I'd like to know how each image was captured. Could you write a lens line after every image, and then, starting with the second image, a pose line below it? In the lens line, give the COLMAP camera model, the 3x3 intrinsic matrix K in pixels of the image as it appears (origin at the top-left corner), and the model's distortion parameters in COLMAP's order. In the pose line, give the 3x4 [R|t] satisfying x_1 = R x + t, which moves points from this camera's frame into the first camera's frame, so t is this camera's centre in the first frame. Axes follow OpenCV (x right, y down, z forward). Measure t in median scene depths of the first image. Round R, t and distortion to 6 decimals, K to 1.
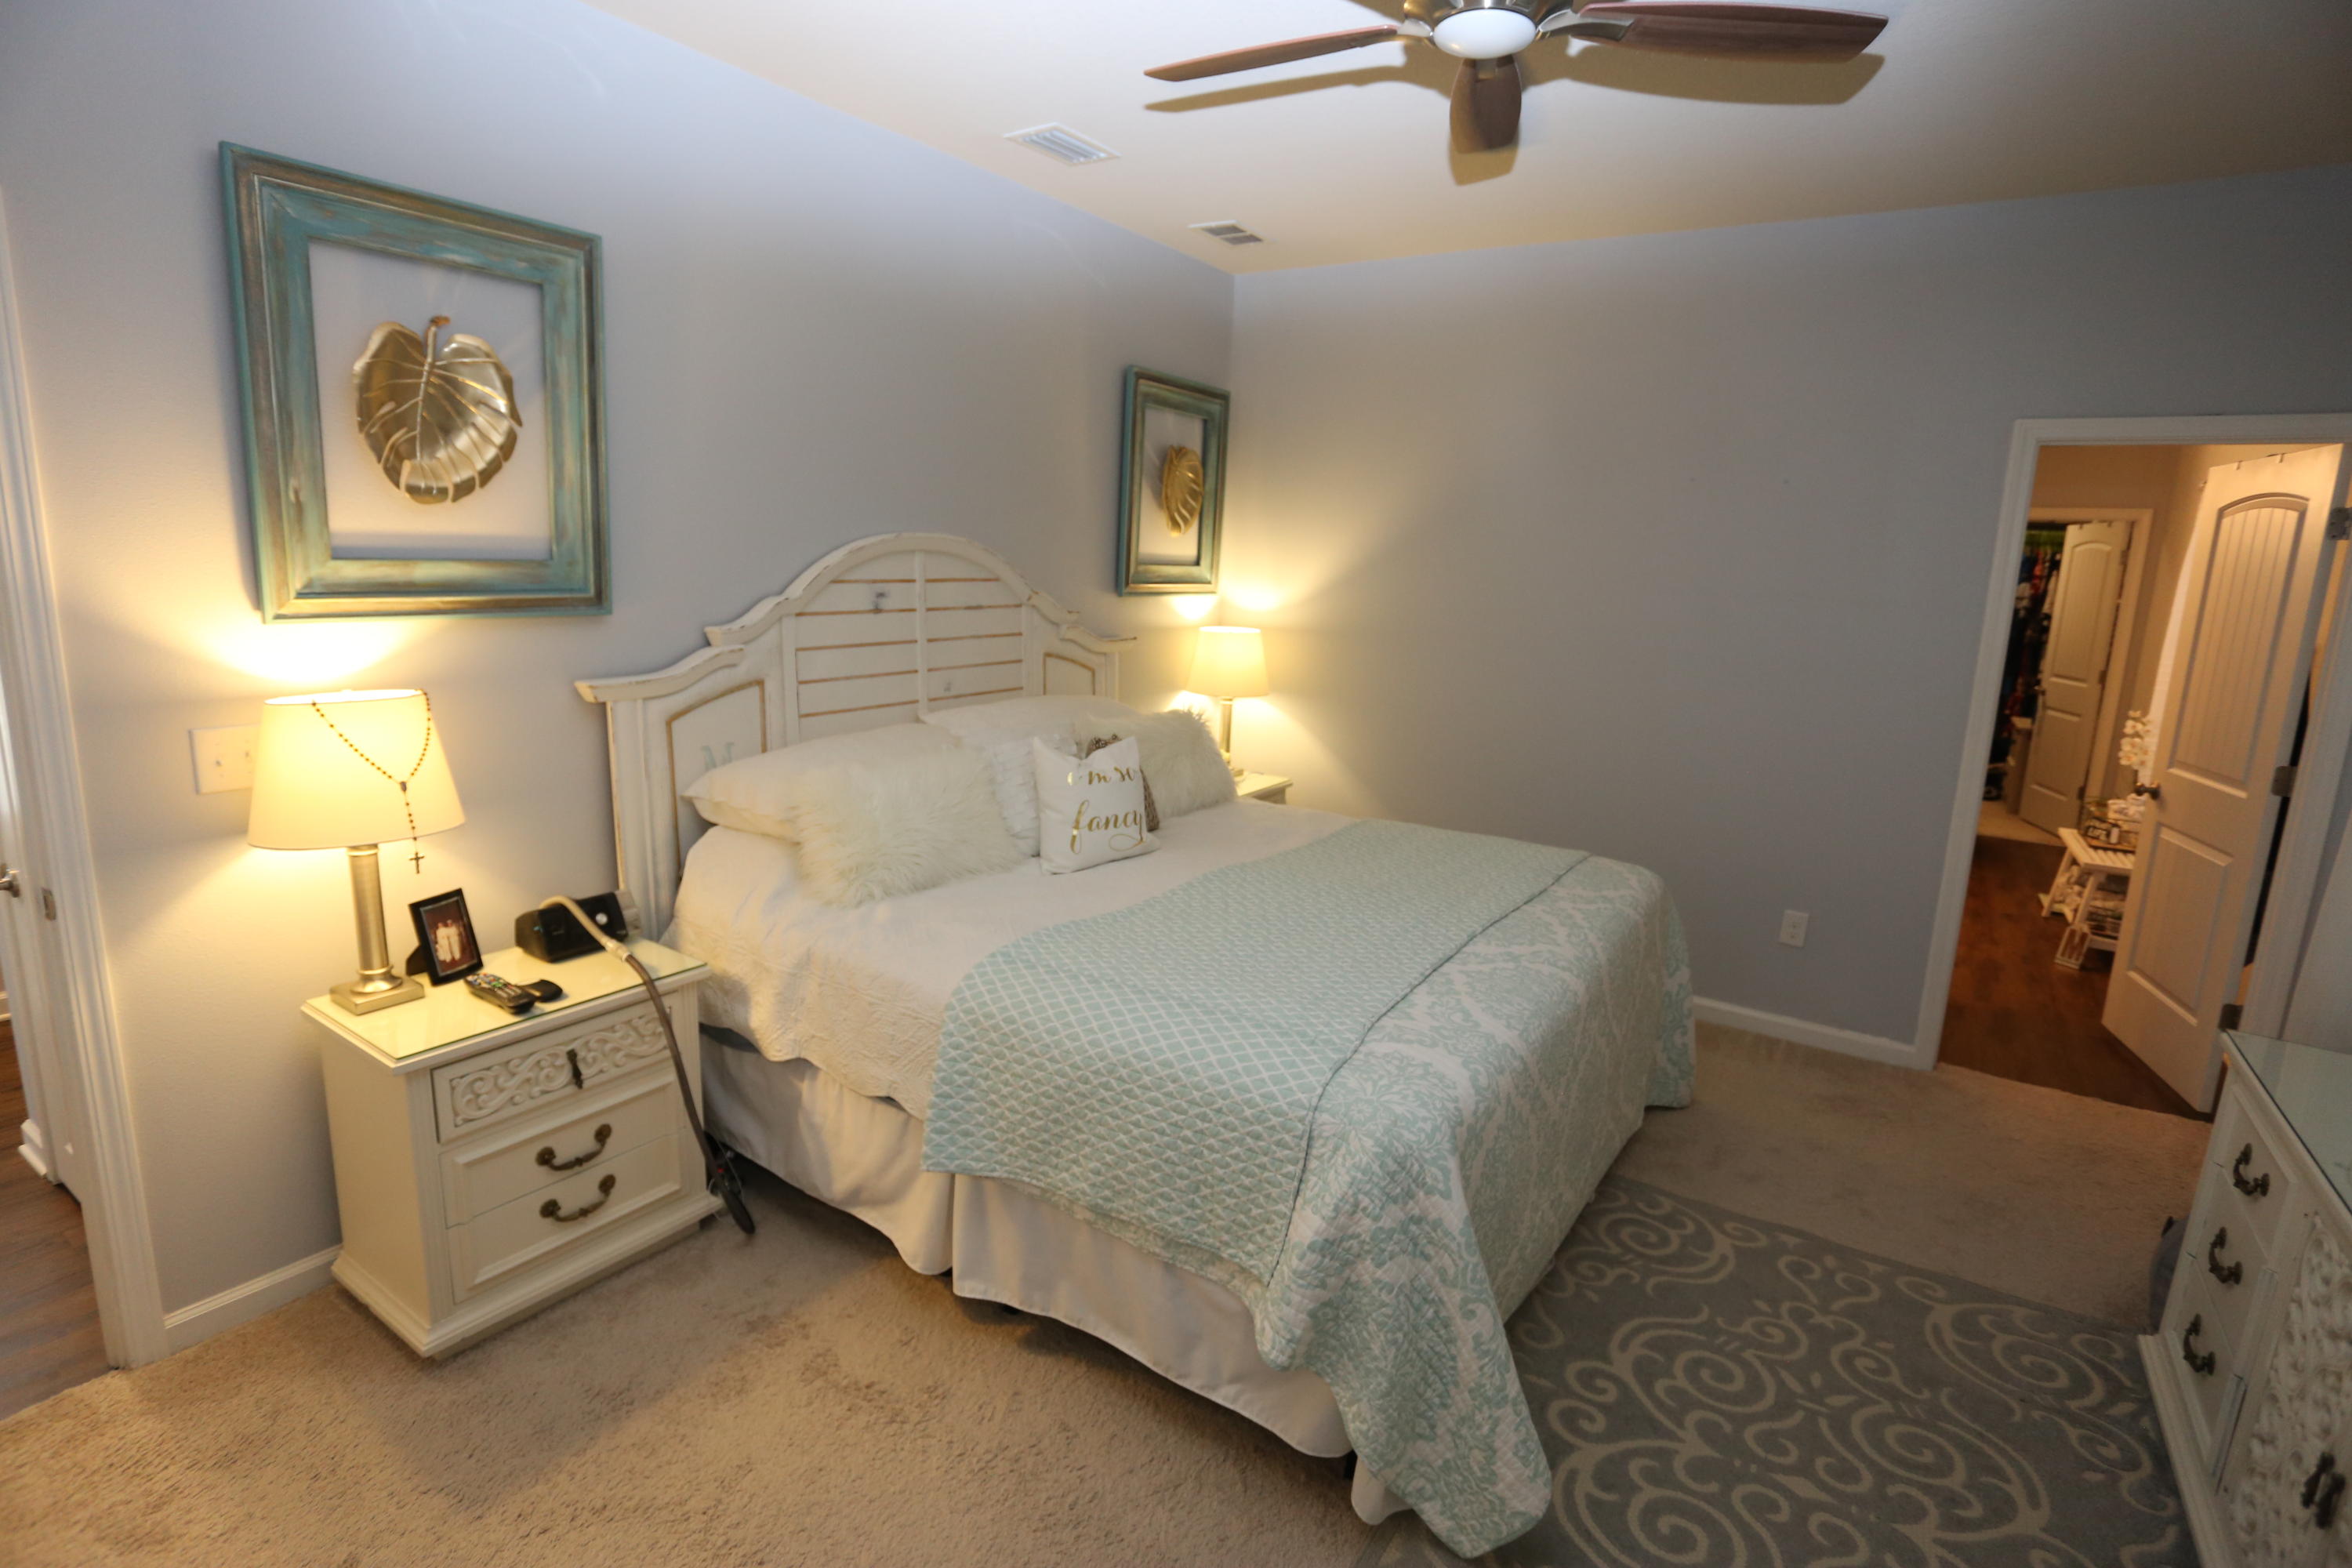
lens RADIAL K [[1139.7, 0, 1182.8], [0, 1139.7, 779.7], [0, 0, 1]] dist [-0.078594, 0.030724]
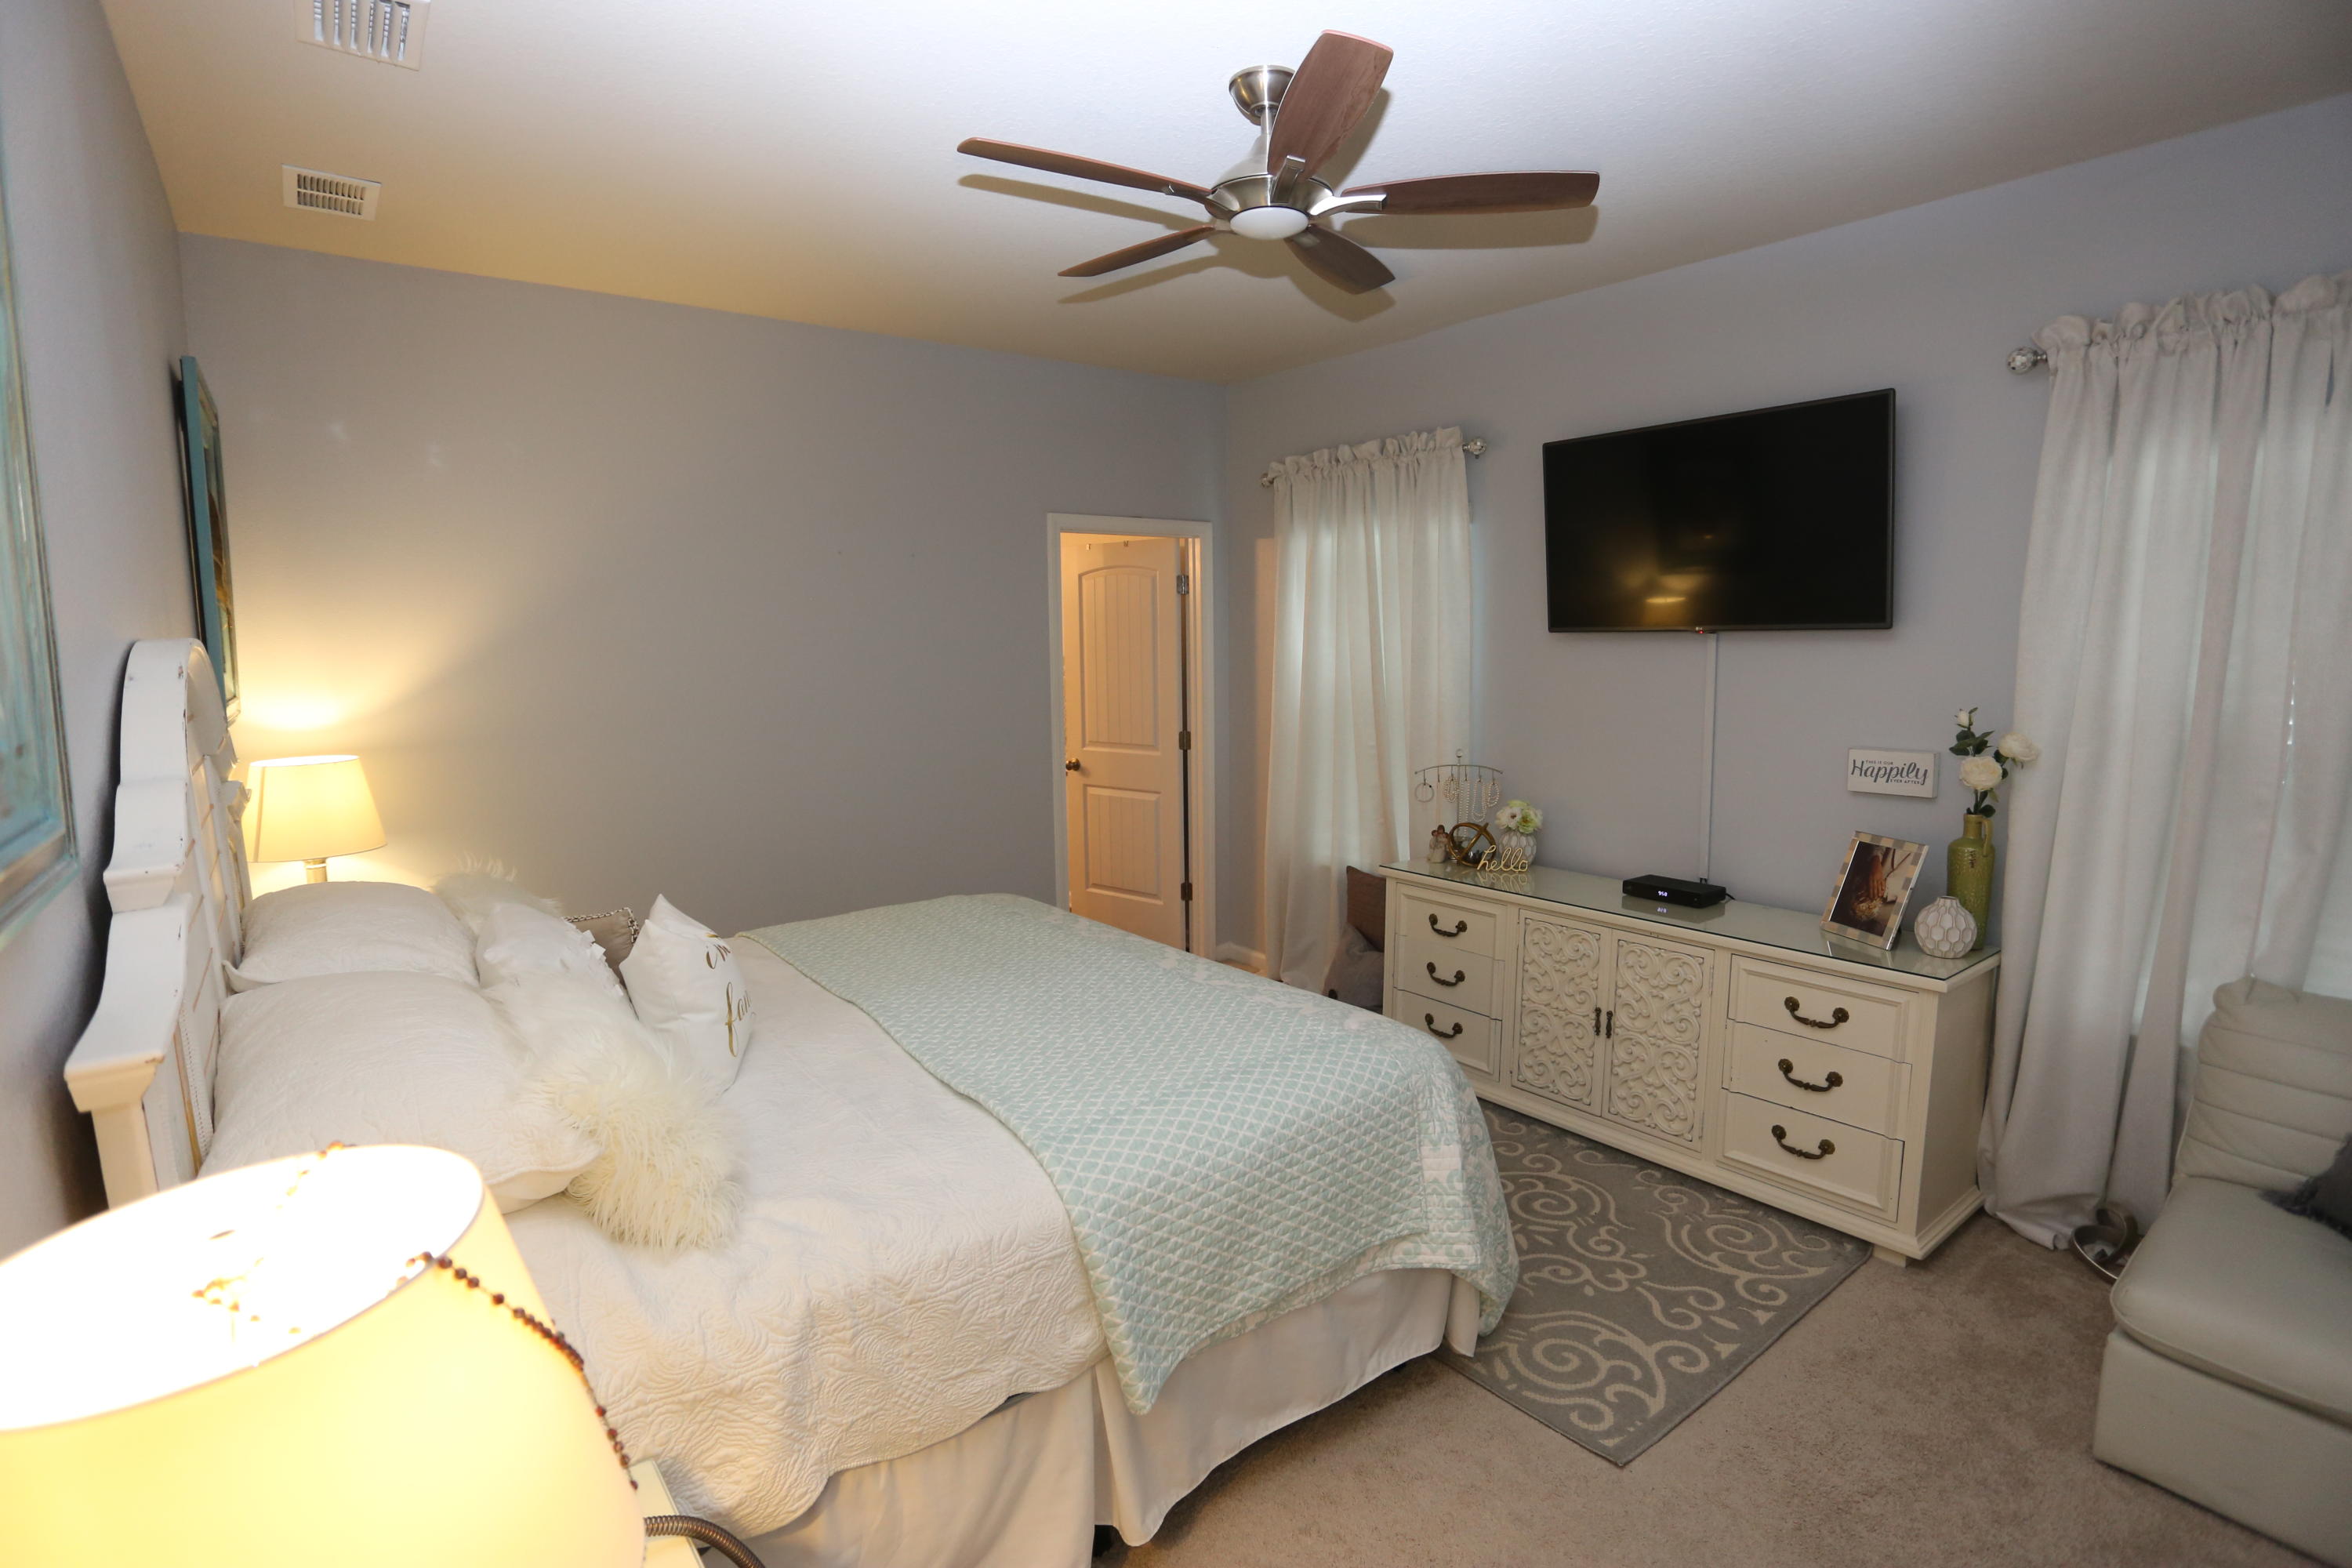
lens RADIAL K [[1139.7, 0, 1182.8], [0, 1139.7, 779.7], [0, 0, 1]] dist [-0.078594, 0.030724]
pose [[0.322473, -0.164146, 0.932238, -0.934789], [0.208675, 0.972948, 0.099131, -0.174315], [-0.923291, 0.162568, 0.348003, 0.653921]]
